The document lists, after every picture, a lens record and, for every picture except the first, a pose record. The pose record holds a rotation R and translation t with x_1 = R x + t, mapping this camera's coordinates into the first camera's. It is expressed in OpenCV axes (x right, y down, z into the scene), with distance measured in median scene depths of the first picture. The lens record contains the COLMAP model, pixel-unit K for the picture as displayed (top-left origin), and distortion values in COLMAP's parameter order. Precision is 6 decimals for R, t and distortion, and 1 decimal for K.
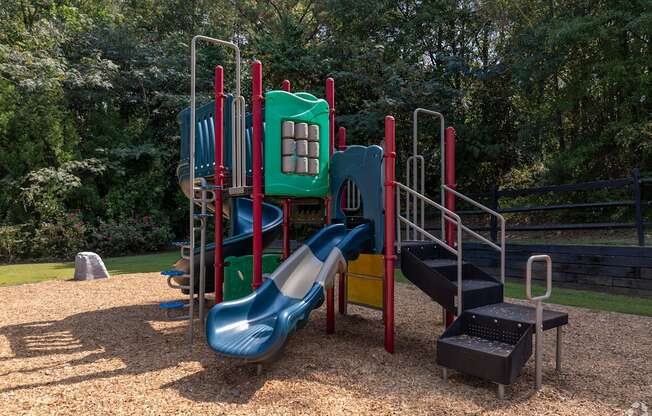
lens RADIAL K [[470.6, 0, 327.1], [0, 470.6, 218.0], [0, 0, 1]] dist [-0.004704, -0.004348]
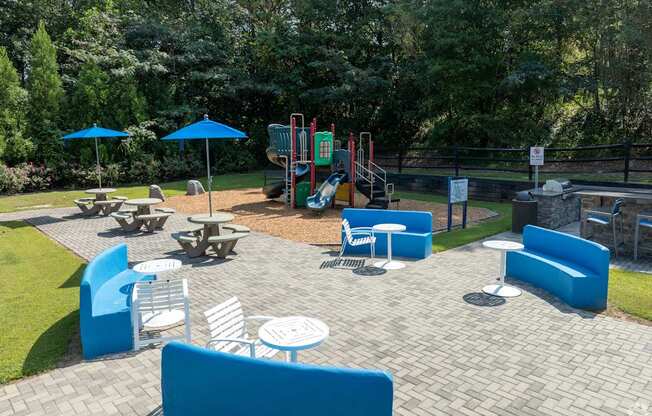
lens RADIAL K [[448.2, 0, 346.3], [0, 448.2, 207.1], [0, 0, 1]] dist [0.003531, -0.000709]
pose [[0.989215, -0.022187, 0.144779, -0.316109], [-0.000661, 0.987775, 0.155887, -0.210101], [-0.146468, -0.154301, 0.977107, -1.788425]]
